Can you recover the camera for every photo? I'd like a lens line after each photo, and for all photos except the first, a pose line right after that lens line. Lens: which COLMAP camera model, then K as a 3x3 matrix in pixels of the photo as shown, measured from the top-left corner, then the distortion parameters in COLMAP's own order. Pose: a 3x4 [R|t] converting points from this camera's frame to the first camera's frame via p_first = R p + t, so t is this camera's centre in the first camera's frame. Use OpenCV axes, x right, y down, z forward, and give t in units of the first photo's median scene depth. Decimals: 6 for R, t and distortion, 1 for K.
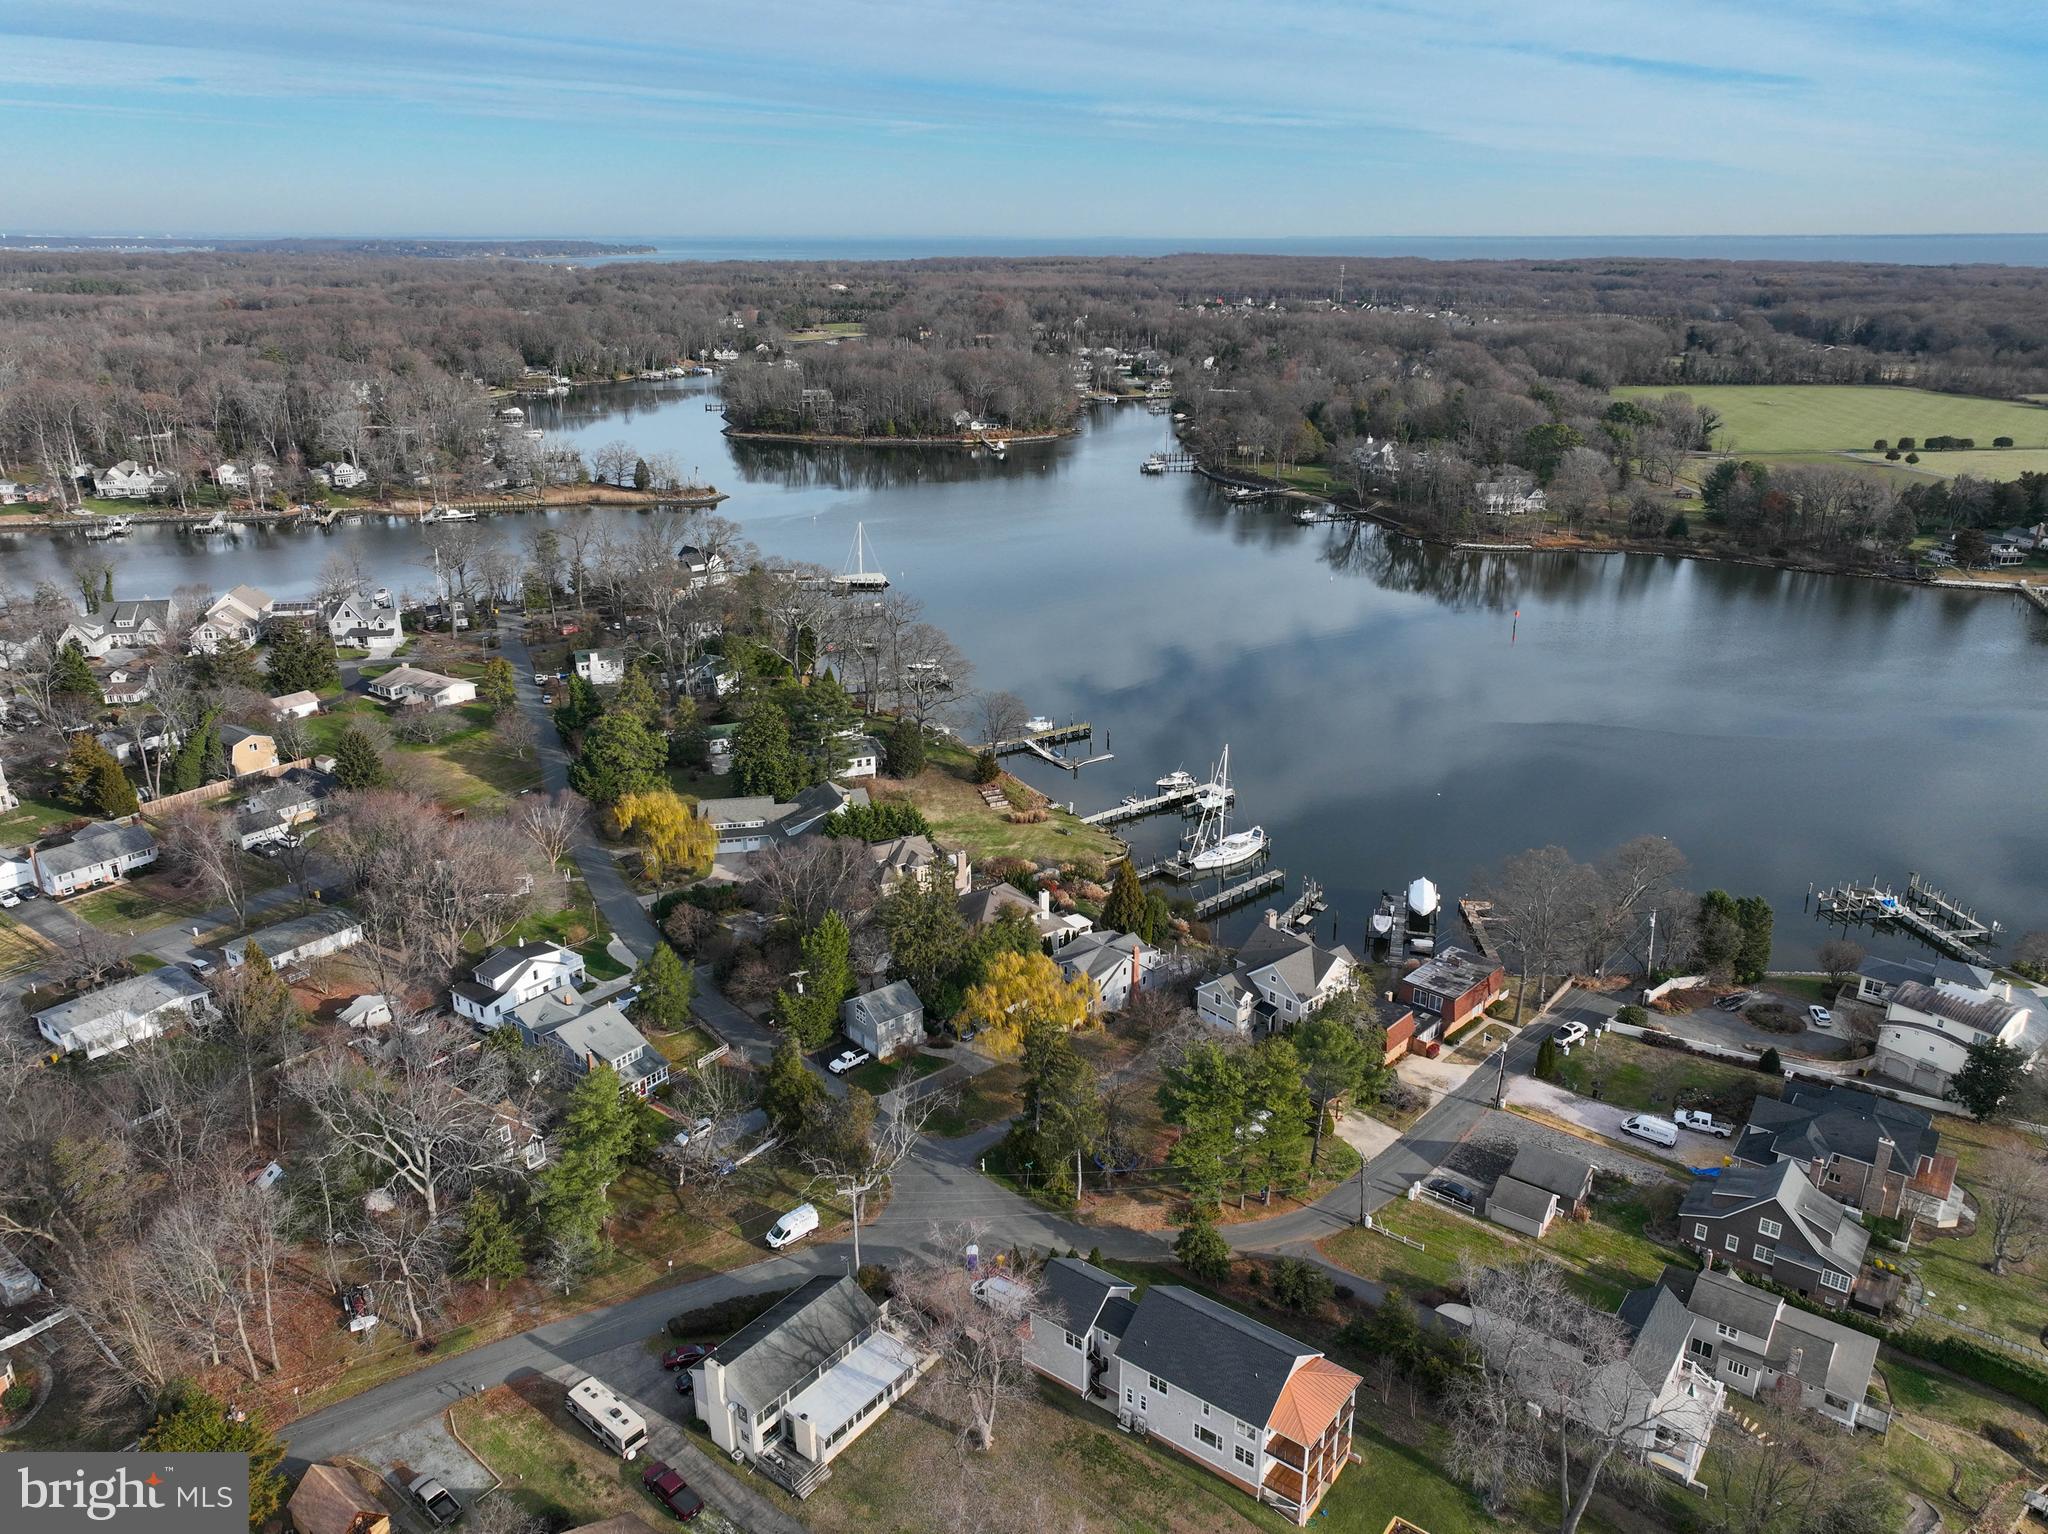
lens RADIAL K [[1405.0, 0, 1024.0], [0, 1405.0, 767.0], [0, 0, 1]] dist [-0.006330, 0.003437]
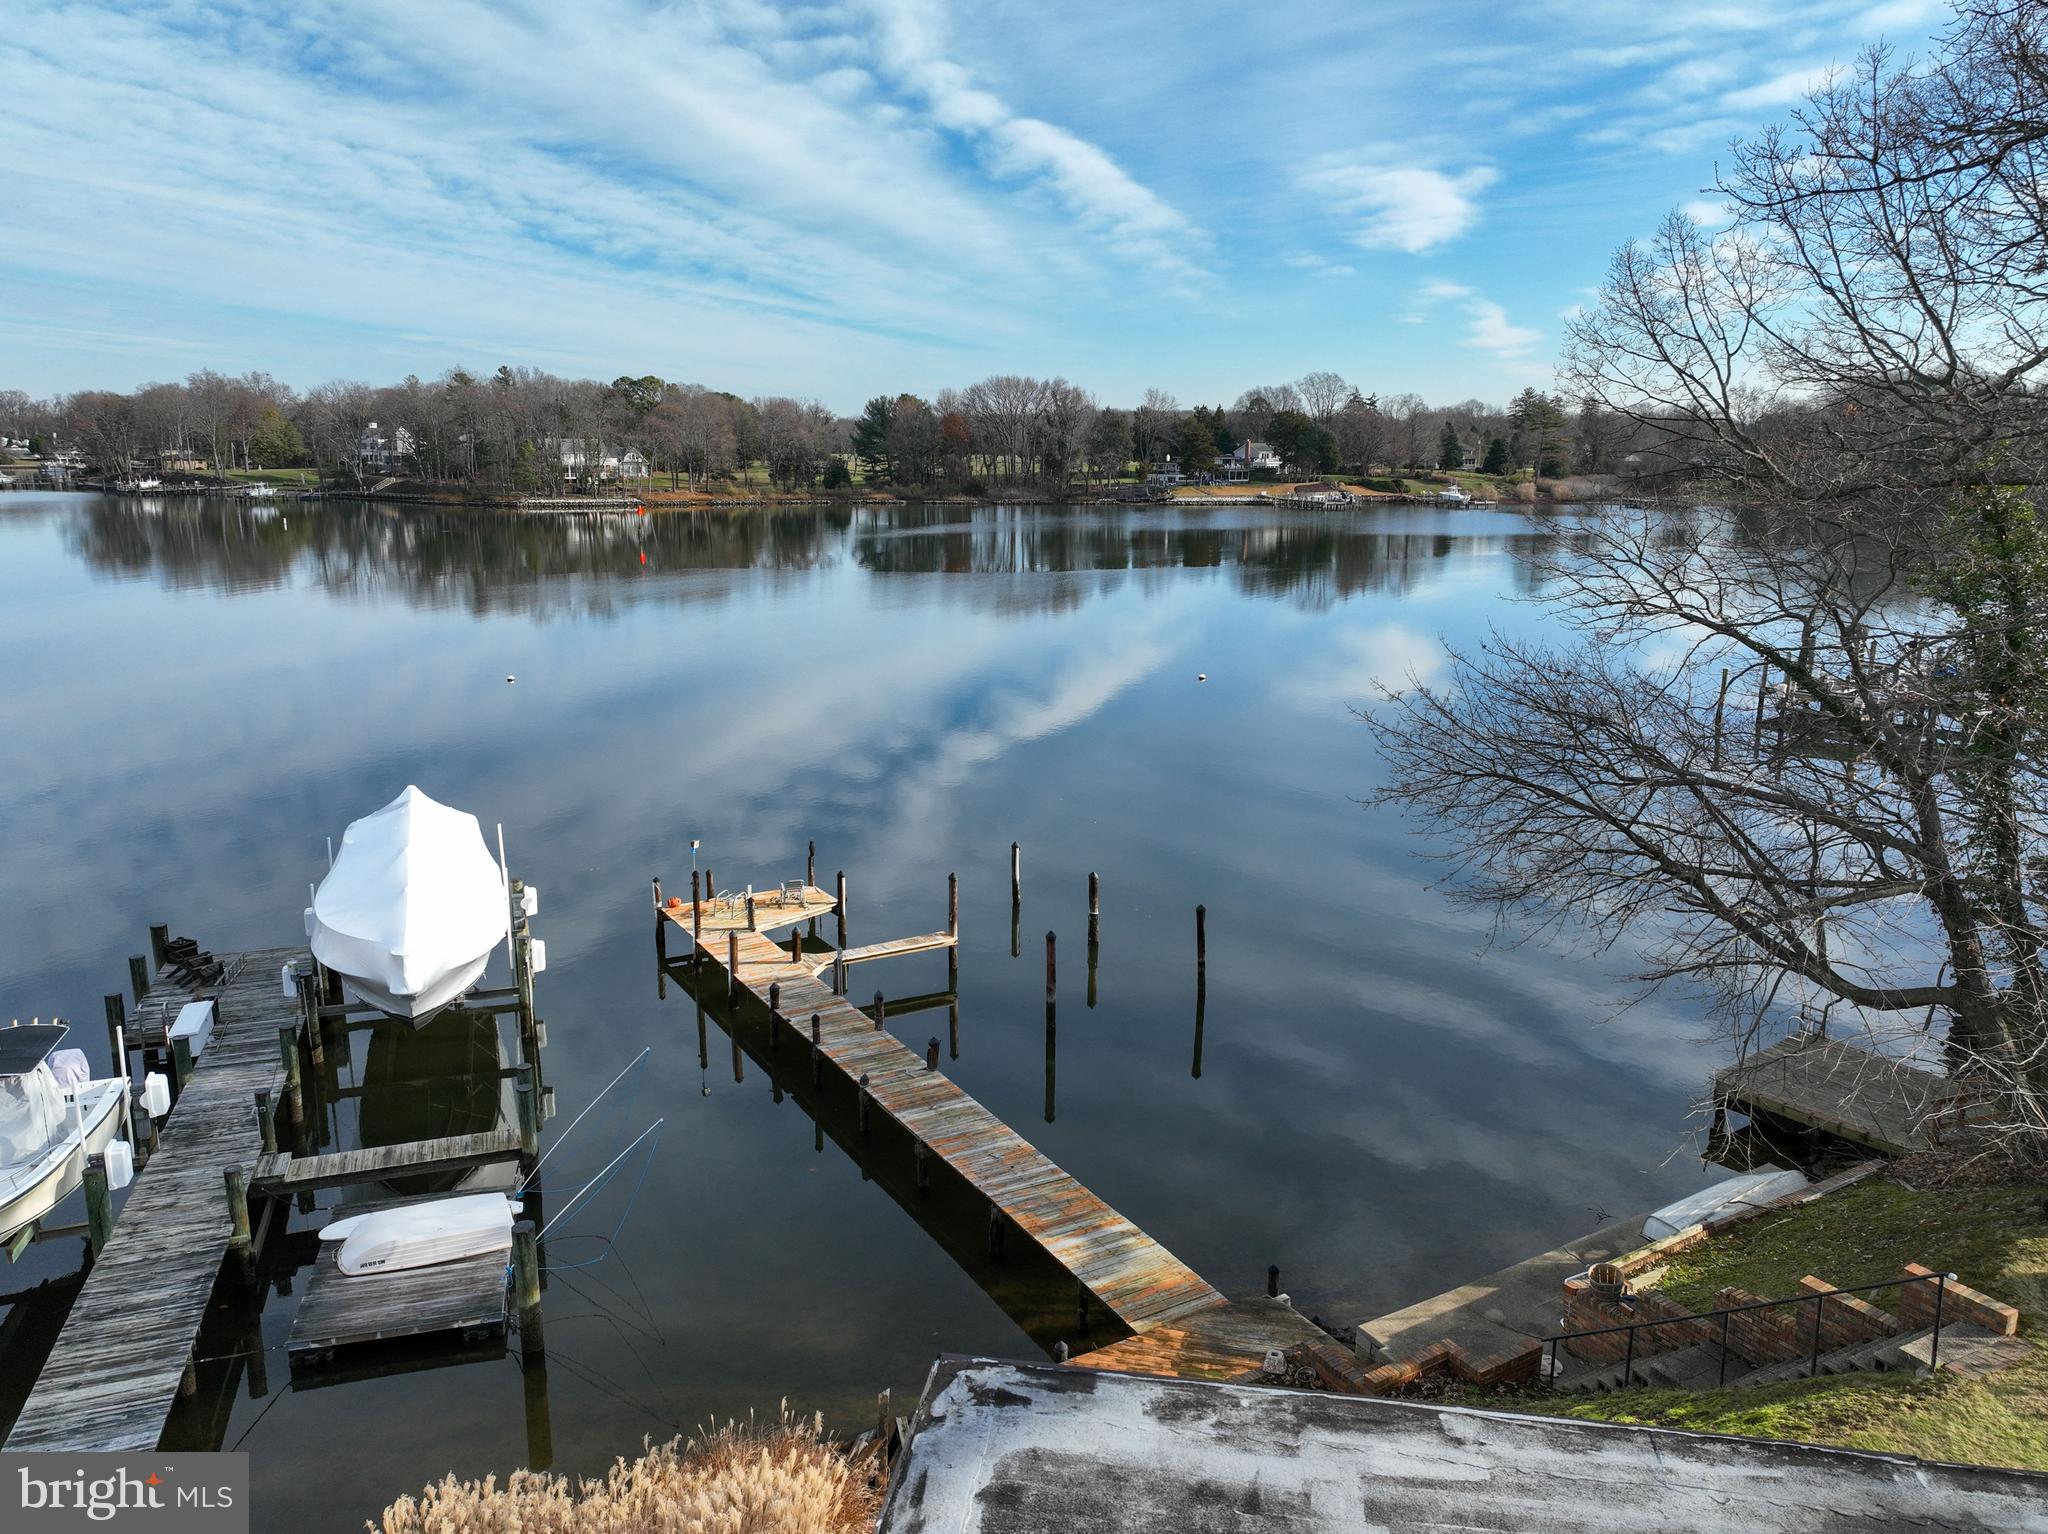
lens RADIAL K [[1405.0, 0, 1024.0], [0, 1405.0, 767.0], [0, 0, 1]] dist [-0.006330, 0.003437]
pose [[0.809433, -0.107103, 0.577362, 0.248973], [0.190324, 0.978000, -0.085401, 0.102282], [-0.555513, 0.179012, 0.812010, 0.834754]]
